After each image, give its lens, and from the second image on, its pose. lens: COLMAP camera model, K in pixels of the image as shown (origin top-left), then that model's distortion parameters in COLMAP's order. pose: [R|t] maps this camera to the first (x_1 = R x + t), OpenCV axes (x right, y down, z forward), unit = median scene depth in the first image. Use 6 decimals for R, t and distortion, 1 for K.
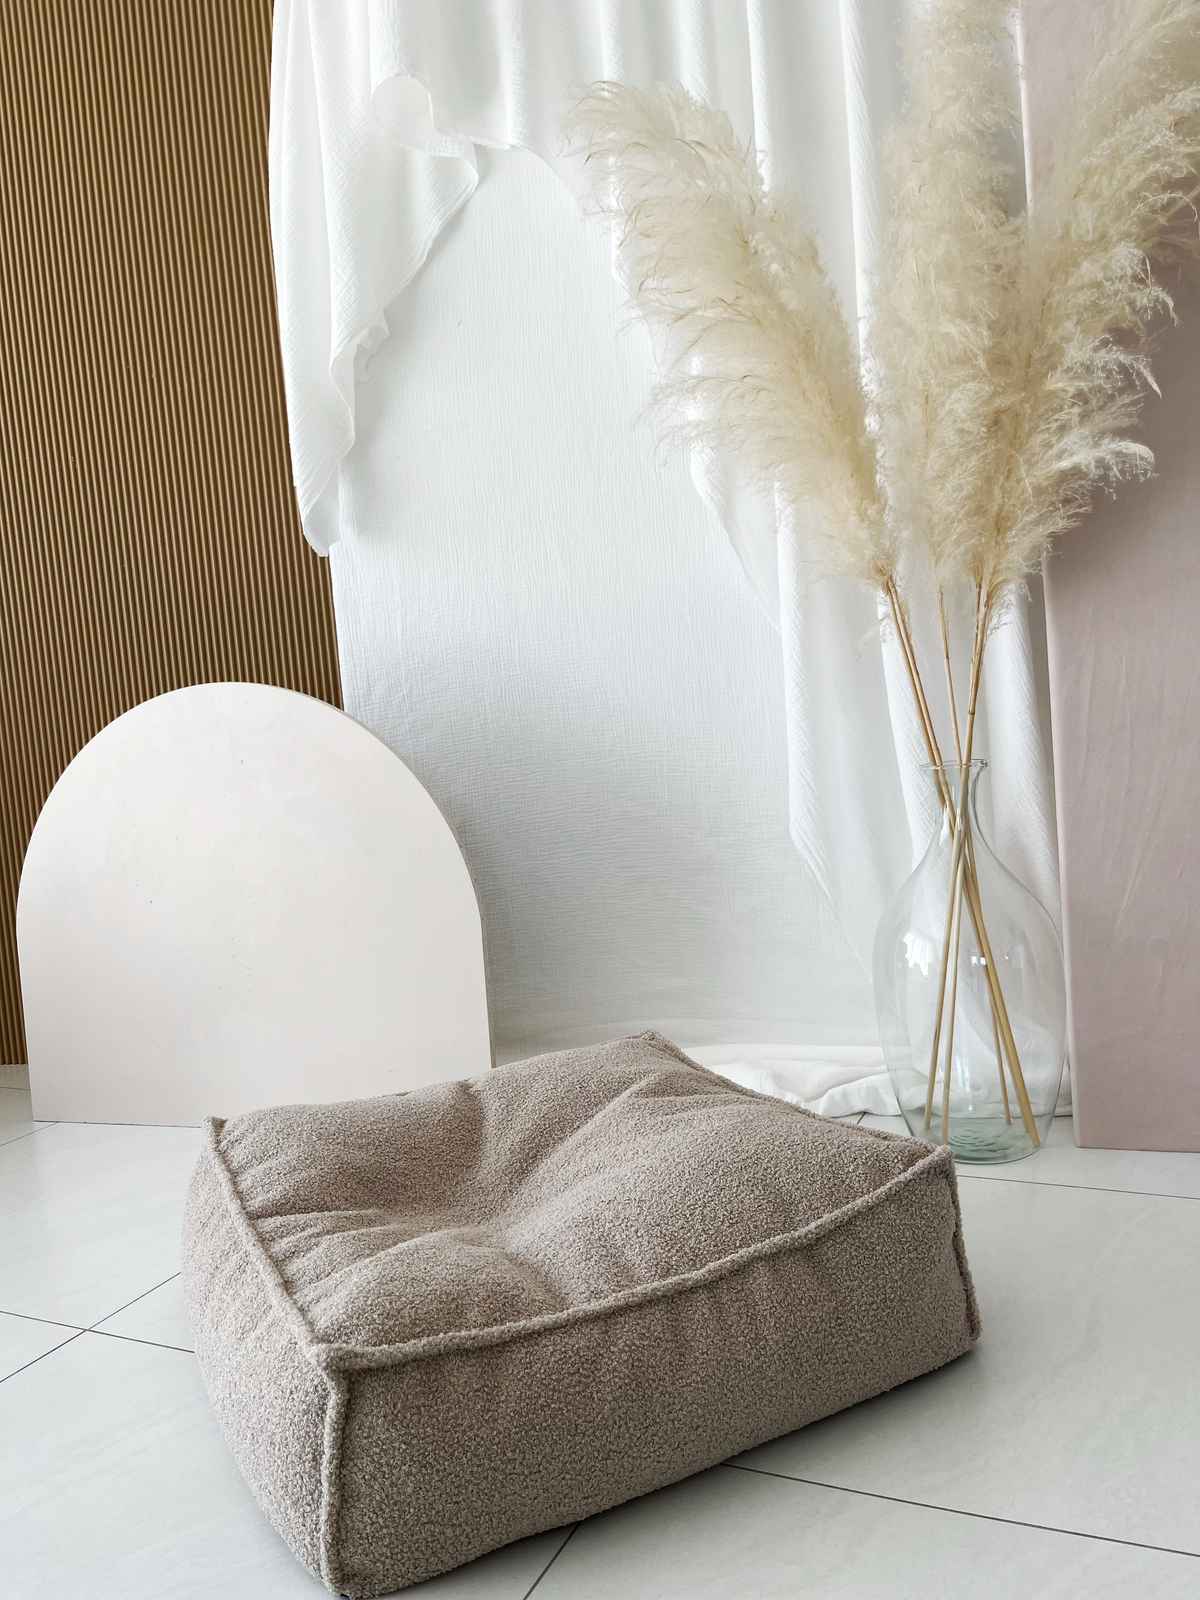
lens RADIAL K [[1215.7, 0, 609.9], [0, 1215.7, 806.9], [0, 0, 1]] dist [0.046603, -0.070590]
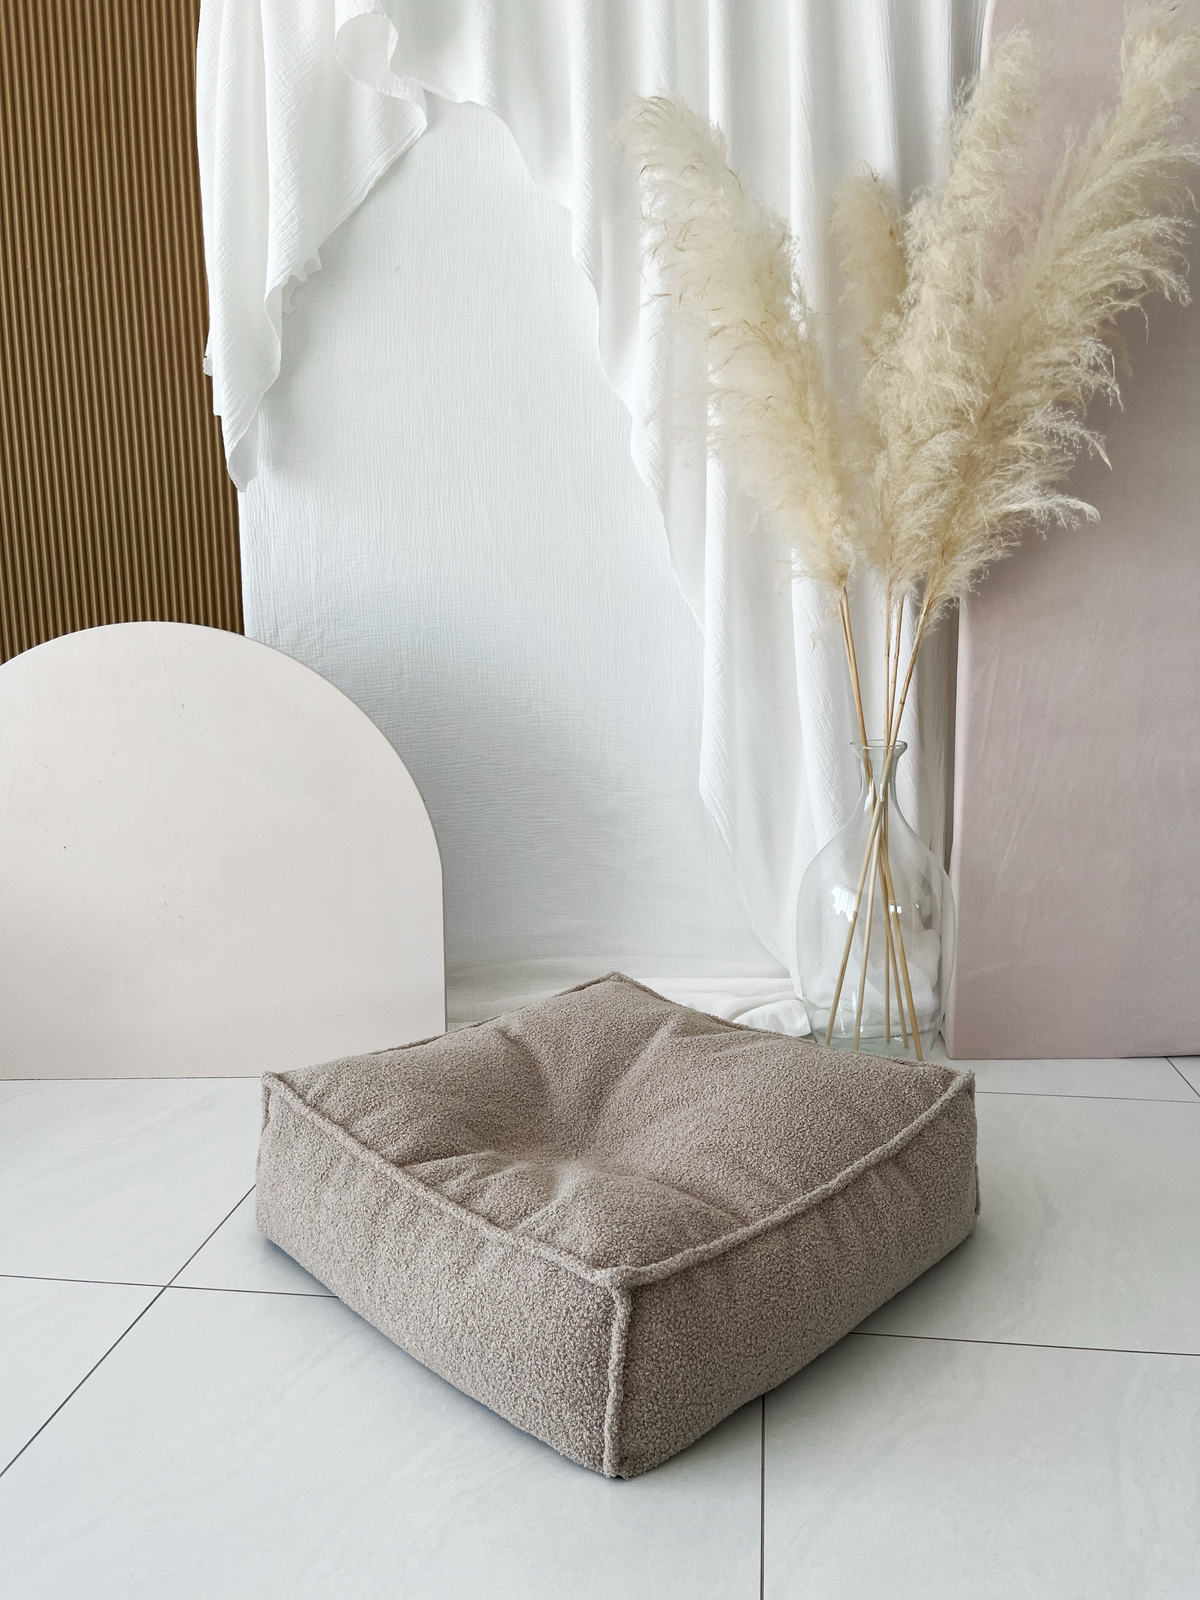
lens RADIAL K [[1215.7, 0, 615.1], [0, 1215.7, 805.1], [0, 0, 1]] dist [0.046603, -0.070590]
pose [[0.948009, 0.019798, 0.317628, -0.363629], [-0.041720, 0.997181, 0.062365, -0.042761], [-0.315498, -0.072374, 0.946162, -0.040081]]
